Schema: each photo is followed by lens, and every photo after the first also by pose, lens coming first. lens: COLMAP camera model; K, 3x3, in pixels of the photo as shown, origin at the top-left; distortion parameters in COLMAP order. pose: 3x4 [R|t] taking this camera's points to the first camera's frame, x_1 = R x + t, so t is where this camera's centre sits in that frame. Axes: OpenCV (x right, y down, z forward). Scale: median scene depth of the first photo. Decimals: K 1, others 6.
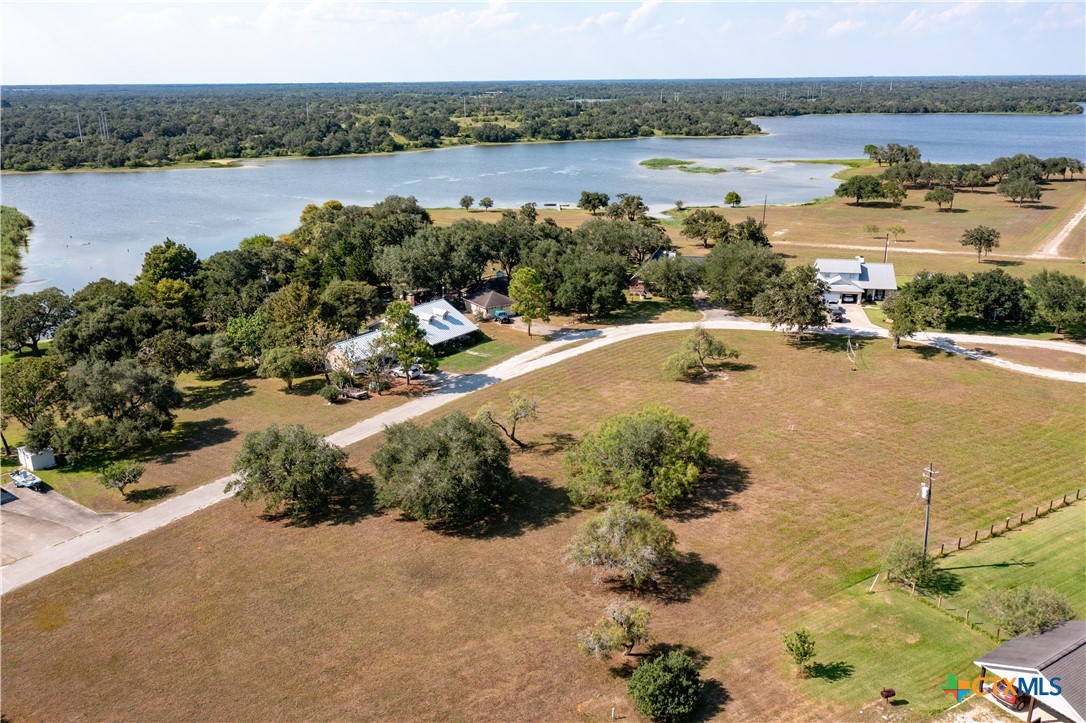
lens RADIAL K [[871.3, 0, 543.0], [0, 871.3, 361.5], [0, 0, 1]] dist [-0.000918, 0.002640]
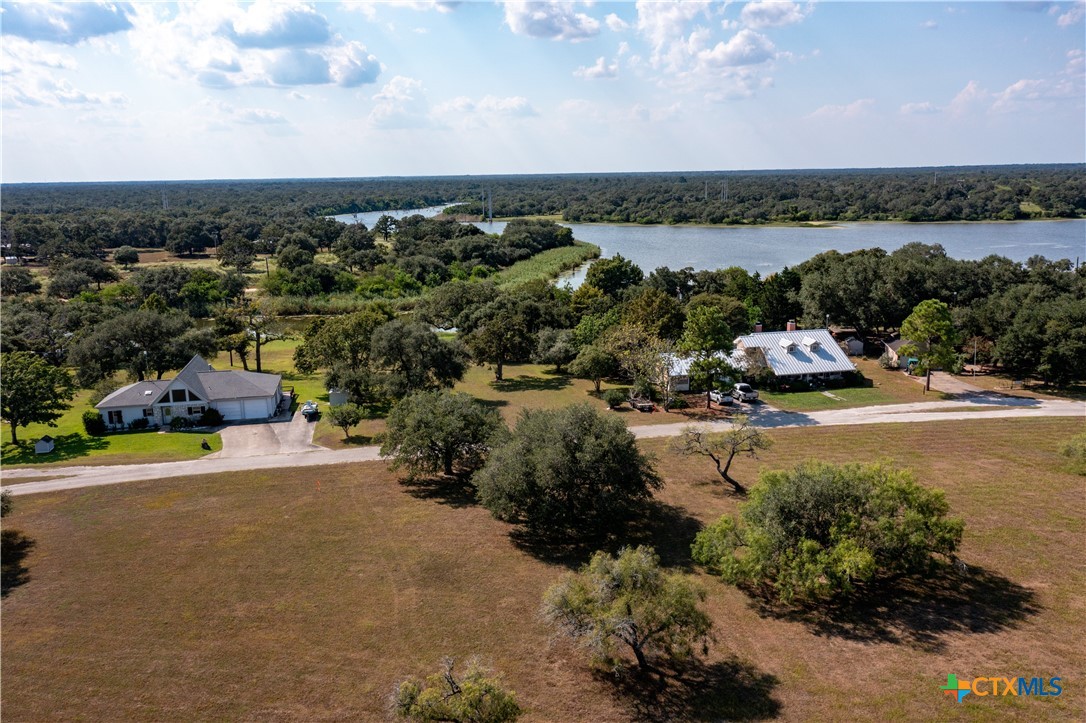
lens RADIAL K [[876.5, 0, 543.4], [0, 876.5, 343.9], [0, 0, 1]] dist [-0.003410, 0.005011]
pose [[0.739927, 0.118974, -0.662083, 0.268829], [-0.196253, 0.979597, -0.043297, 0.032724], [0.643423, 0.161972, 0.748179, 0.257730]]
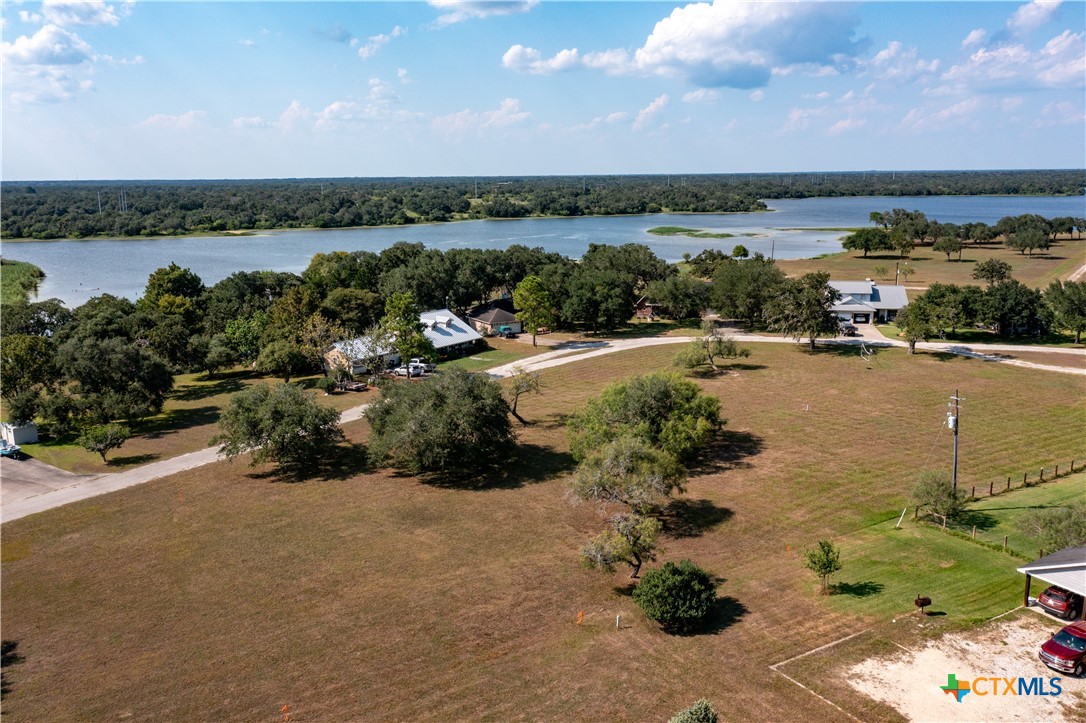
lens RADIAL K [[871.3, 0, 543.0], [0, 871.3, 361.5], [0, 0, 1]] dist [-0.000918, 0.002640]
pose [[0.999923, -0.001626, -0.012287, 0.006862], [0.000273, 0.994007, -0.109312, 0.109425], [0.012391, 0.109300, 0.993932, 0.034045]]
